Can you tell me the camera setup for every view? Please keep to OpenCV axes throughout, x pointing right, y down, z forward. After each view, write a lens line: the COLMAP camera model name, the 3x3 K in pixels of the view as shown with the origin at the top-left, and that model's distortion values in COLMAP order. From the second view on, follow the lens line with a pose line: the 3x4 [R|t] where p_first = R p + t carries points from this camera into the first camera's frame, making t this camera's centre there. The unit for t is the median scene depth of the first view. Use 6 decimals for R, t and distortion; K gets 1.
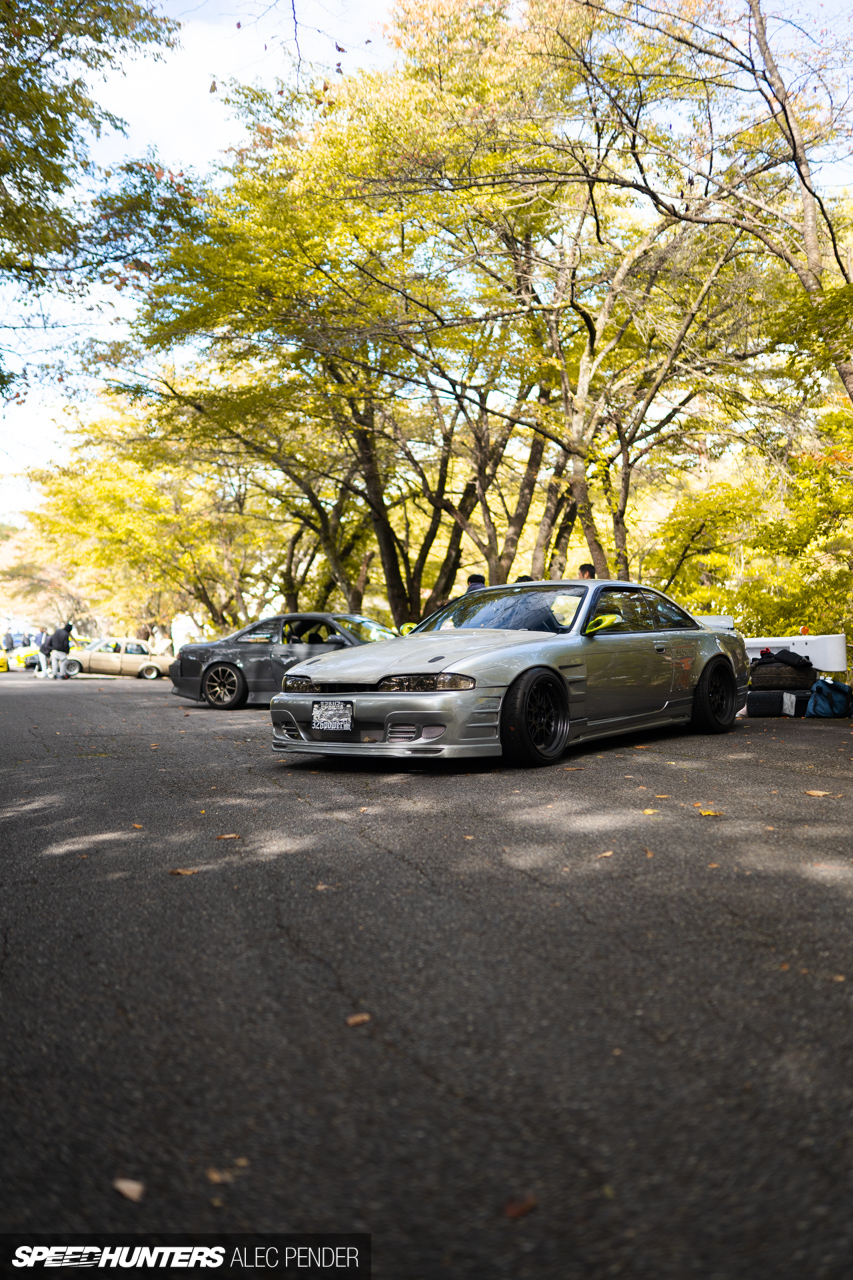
lens RADIAL K [[1275.9, 0, 426.5], [0, 1275.9, 640.0], [0, 0, 1]] dist [-0.026983, 0.053498]
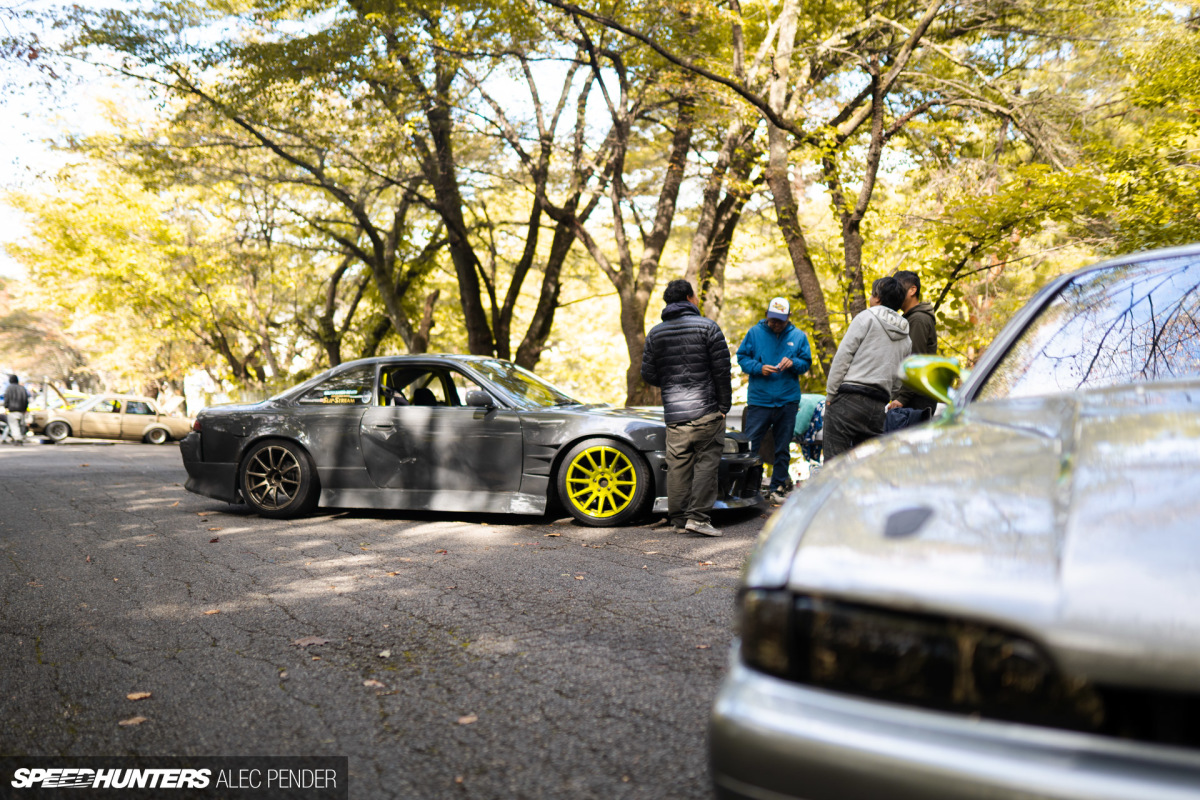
lens RADIAL K [[1196.2, 0, 593.9], [0, 1196.2, 398.4], [0, 0, 1]] dist [-0.026983, 0.053498]
pose [[0.991096, -0.000905, 0.133145, -0.053888], [0.000622, 0.999997, 0.002163, -0.001027], [-0.133147, -0.002061, 0.991094, 0.268057]]
